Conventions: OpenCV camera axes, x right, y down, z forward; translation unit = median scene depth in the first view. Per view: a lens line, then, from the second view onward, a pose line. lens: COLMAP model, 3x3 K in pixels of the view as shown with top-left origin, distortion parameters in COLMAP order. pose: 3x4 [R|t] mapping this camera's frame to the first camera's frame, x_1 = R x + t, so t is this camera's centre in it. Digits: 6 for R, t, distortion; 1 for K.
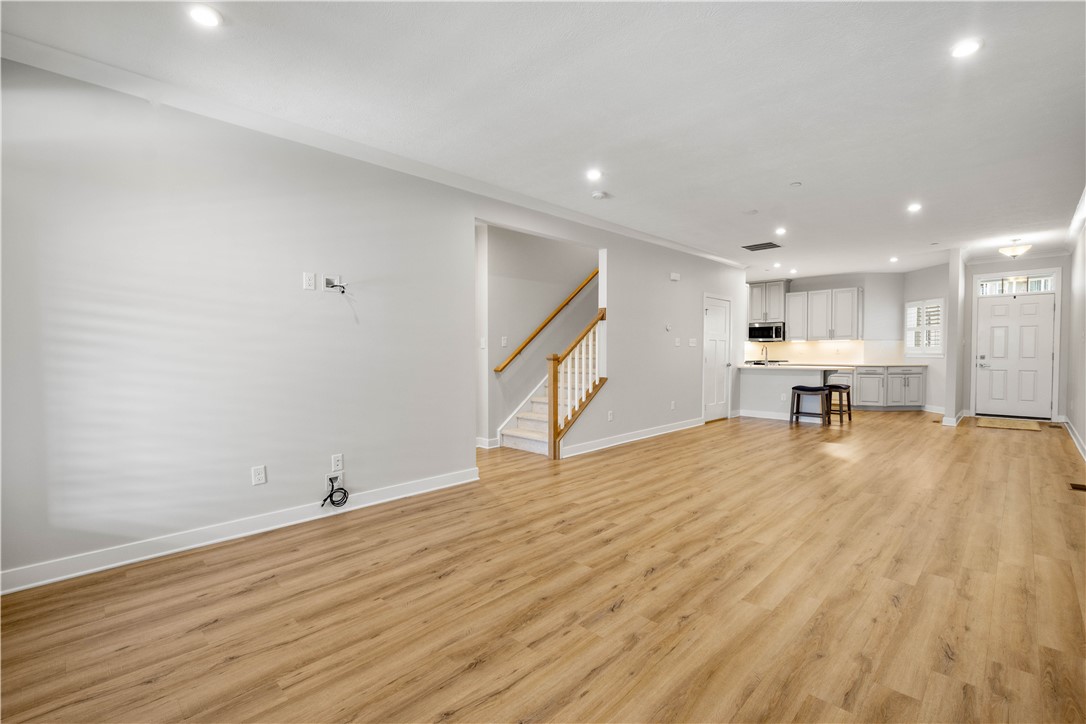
lens RADIAL K [[477.2, 0, 544.5], [0, 477.2, 365.2], [0, 0, 1]] dist [-0.000290, -0.000060]
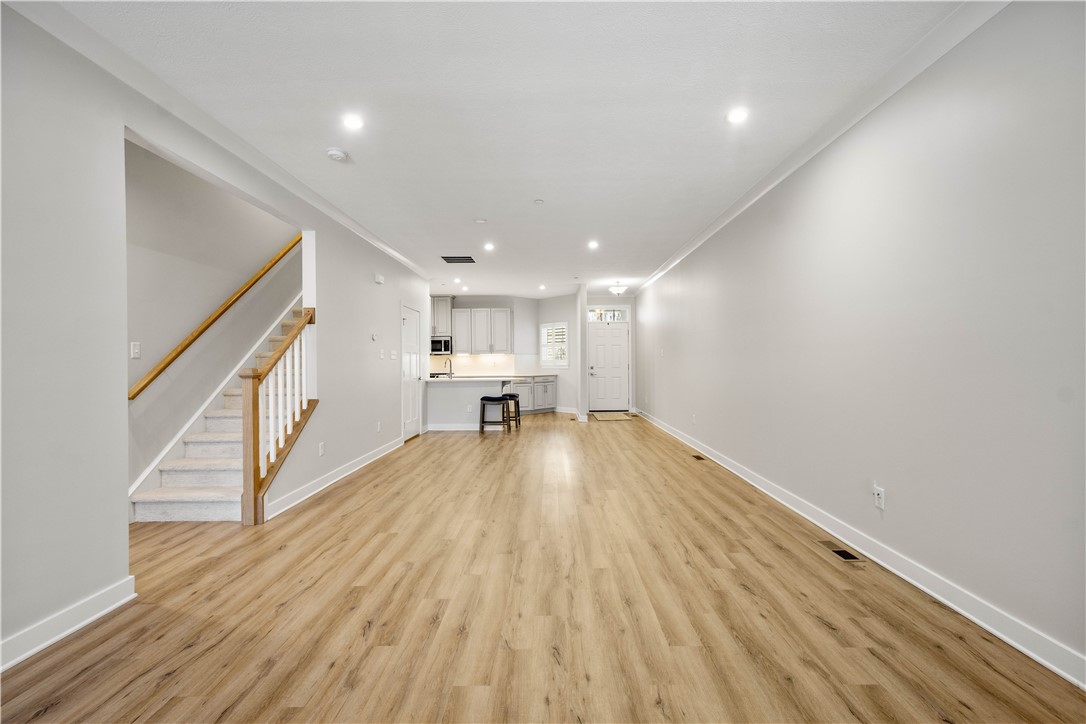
lens RADIAL K [[475.2, 0, 544.9], [0, 475.2, 365.6], [0, 0, 1]] dist [0.002629, 0.000112]
pose [[0.717258, -0.006861, 0.696774, -0.138843], [0.026268, 0.999507, -0.017198, -0.005119], [-0.696312, 0.030638, 0.717085, 0.203181]]
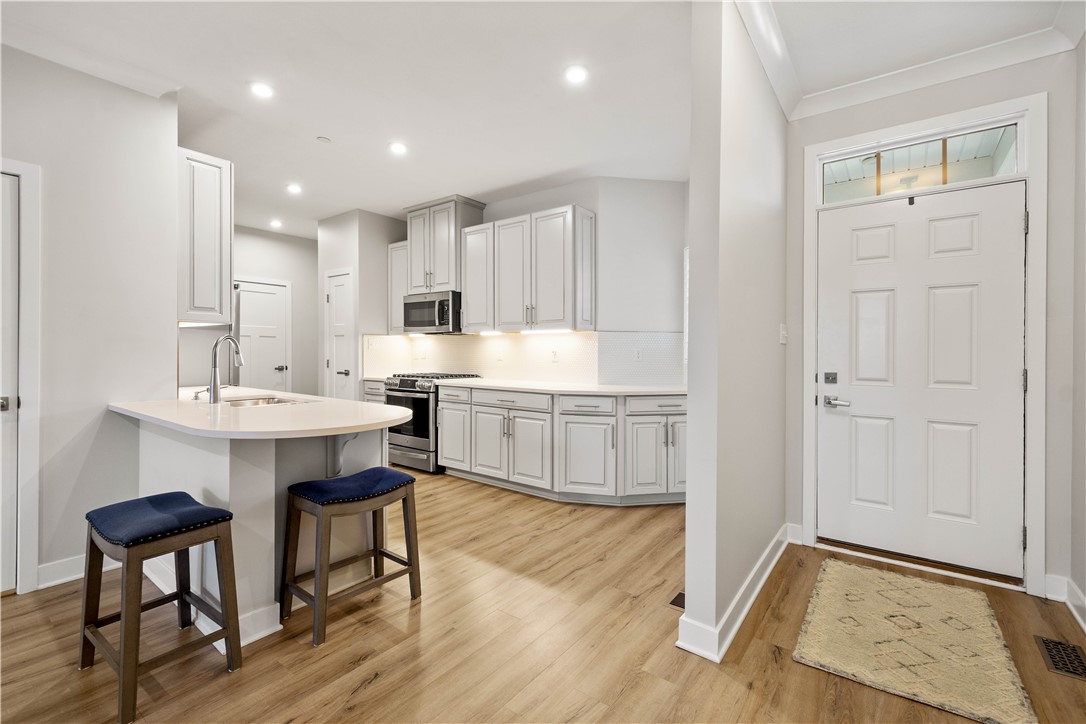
lens RADIAL K [[478.1, 0, 543.6], [0, 478.1, 351.6], [0, 0, 1]] dist [0.001972, 0.000111]
pose [[0.989394, 0.008762, 0.144994, 0.936503], [-0.004507, 0.999550, -0.029650, -0.034739], [-0.145188, 0.028682, 0.988988, 0.970856]]
